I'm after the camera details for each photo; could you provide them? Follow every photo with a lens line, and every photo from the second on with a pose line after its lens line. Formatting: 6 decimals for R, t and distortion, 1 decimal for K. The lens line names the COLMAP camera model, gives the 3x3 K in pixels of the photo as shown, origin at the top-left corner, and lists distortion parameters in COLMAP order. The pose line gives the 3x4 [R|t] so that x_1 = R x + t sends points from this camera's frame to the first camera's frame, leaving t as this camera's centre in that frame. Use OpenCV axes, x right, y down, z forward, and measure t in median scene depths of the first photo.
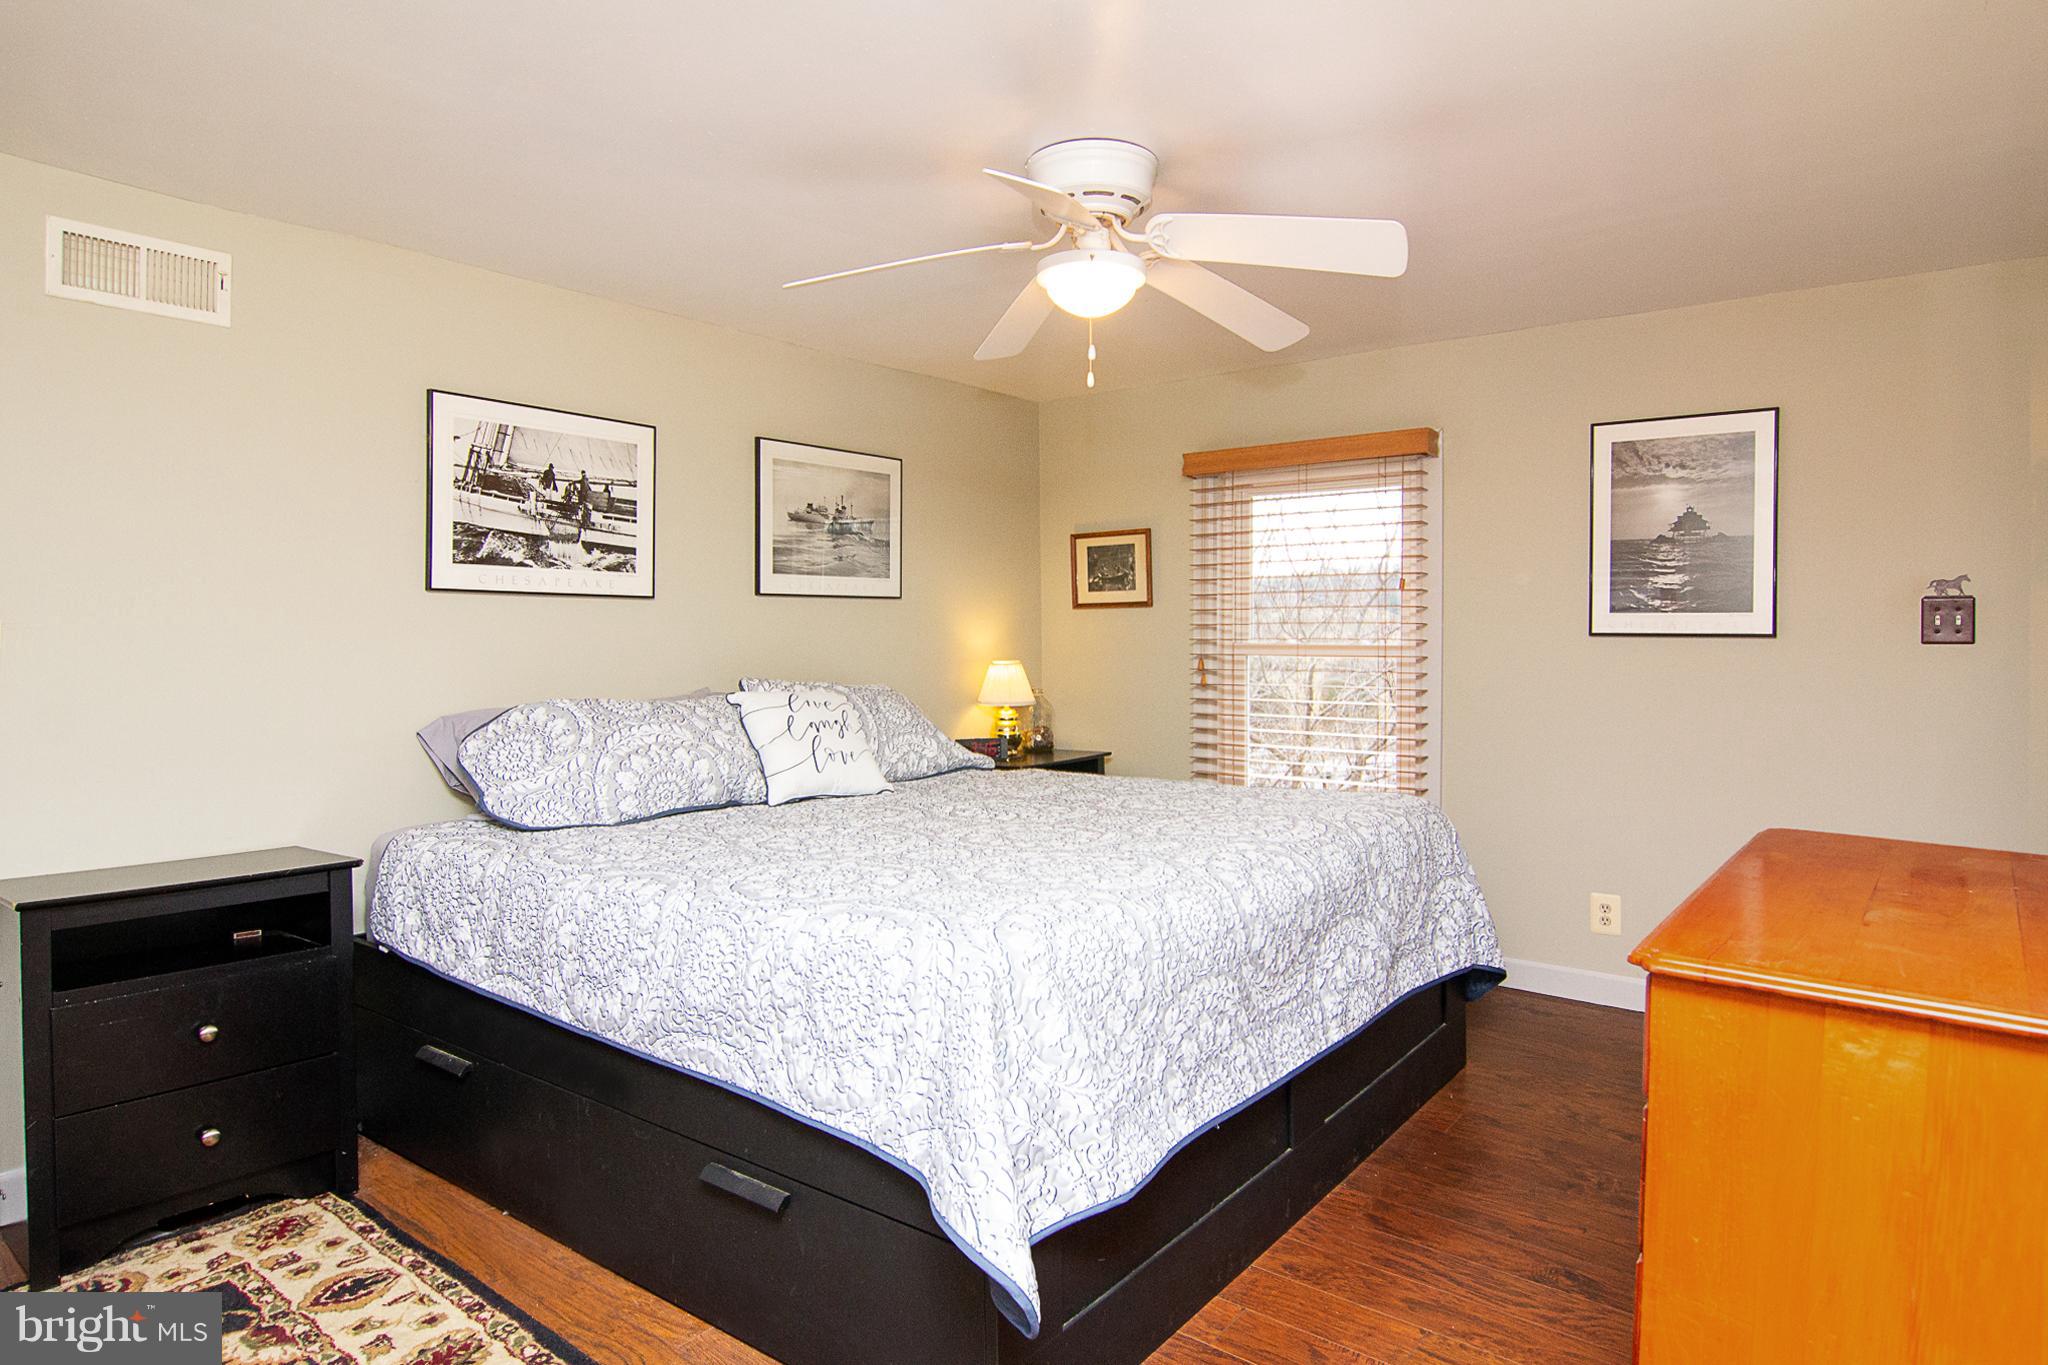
lens RADIAL K [[1204.3, 0, 1053.9], [0, 1204.3, 652.0], [0, 0, 1]] dist [-0.015063, -0.001659]
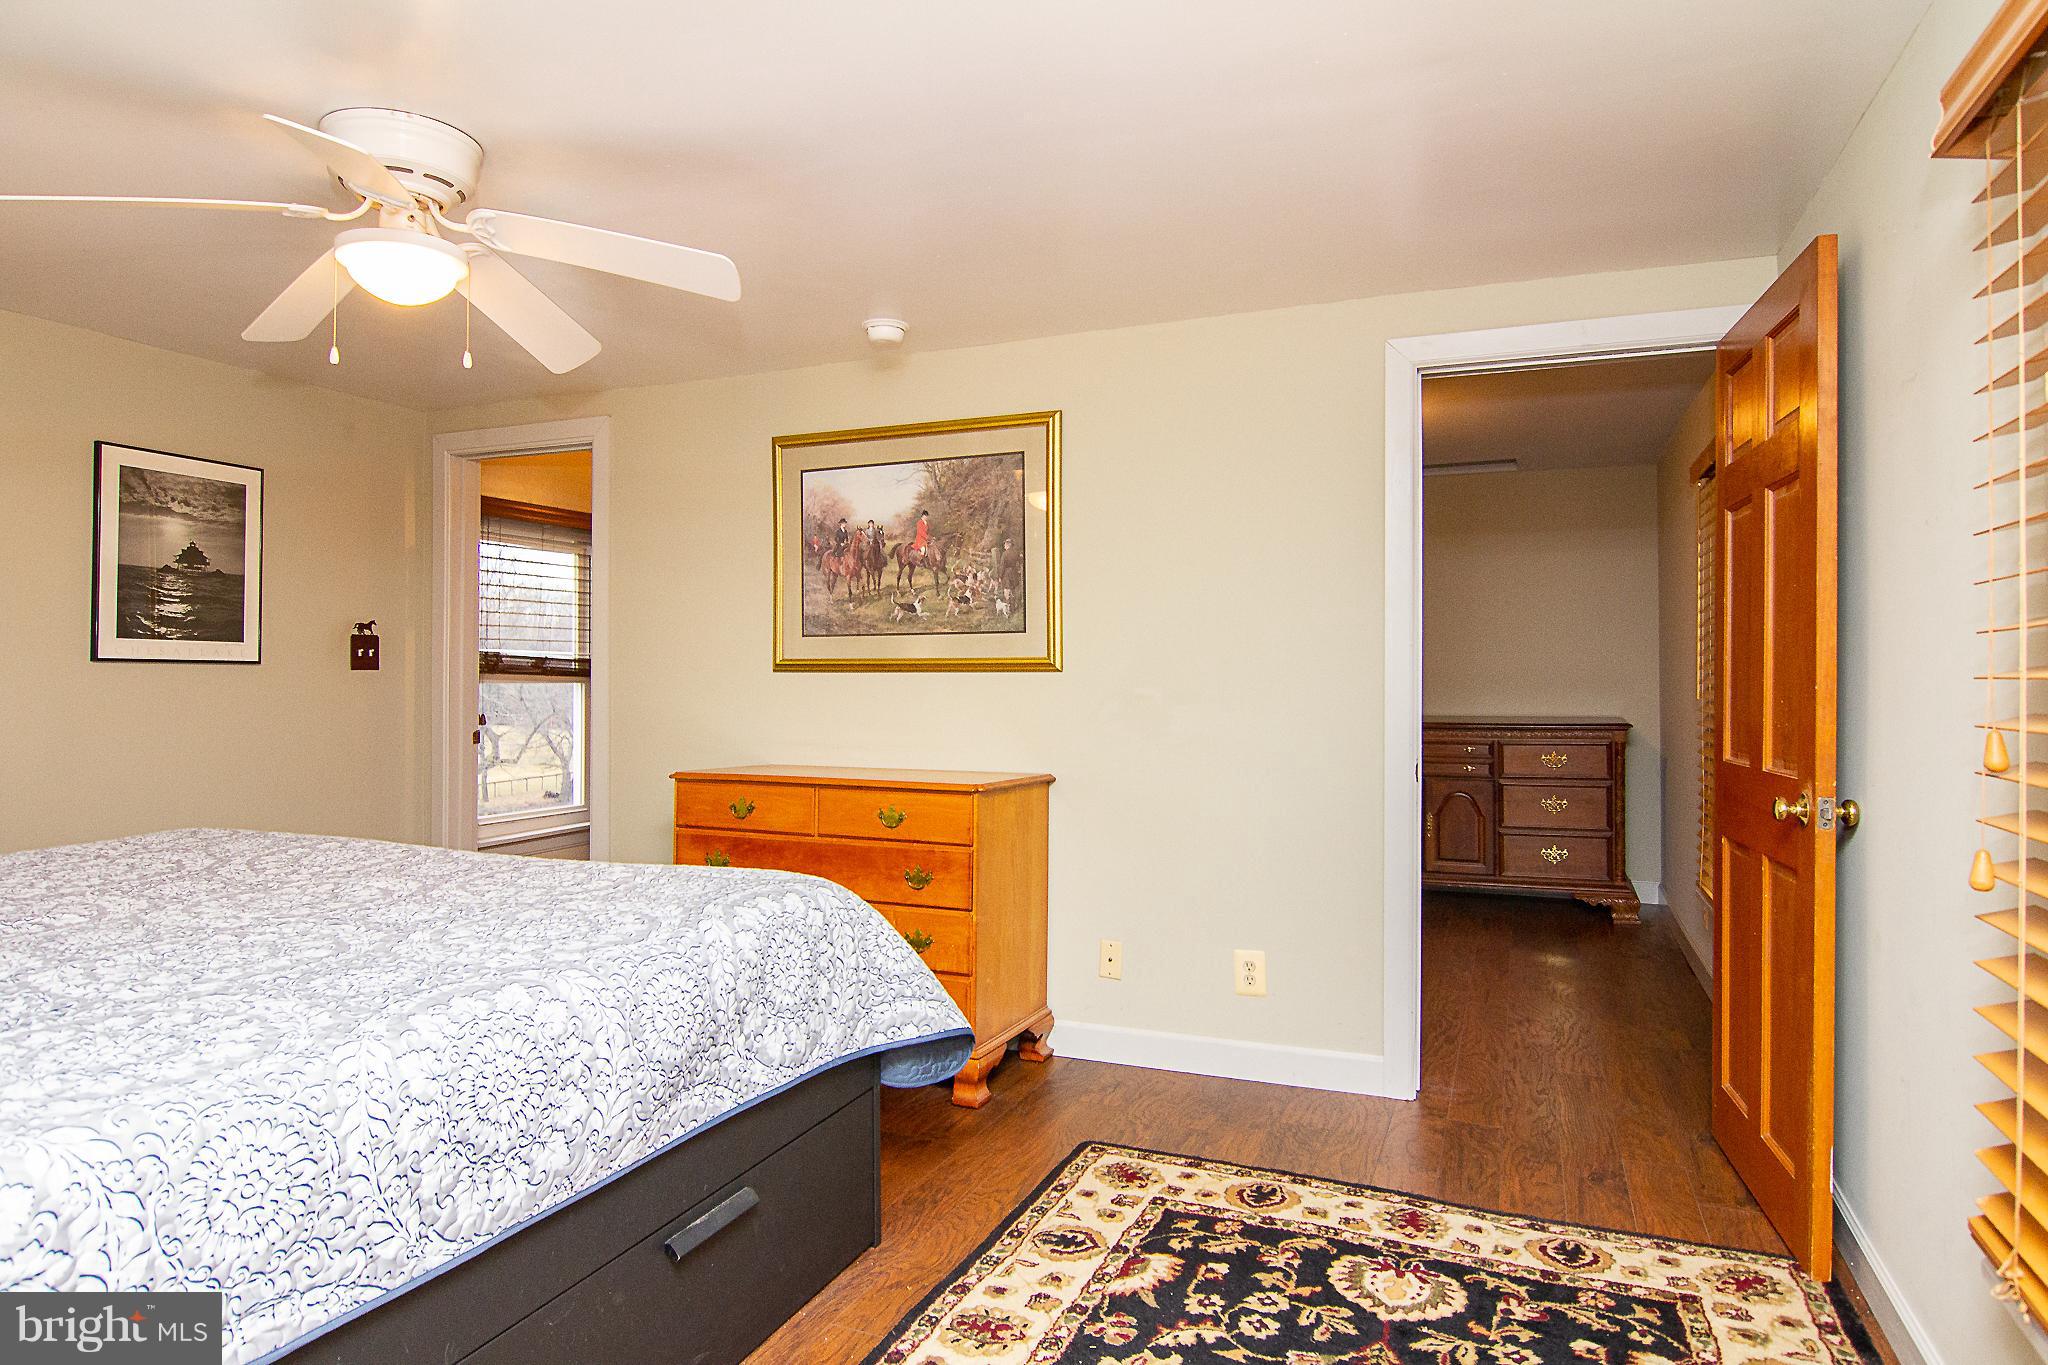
lens RADIAL K [[1204.3, 0, 1026.5], [0, 1204.3, 677.2], [0, 0, 1]] dist [-0.015063, -0.001659]
pose [[-0.267489, 0.000802, 0.963561, -0.707507], [0.014592, 0.999888, 0.003218, 0.007335], [-0.963450, 0.014921, -0.267471, 0.573791]]
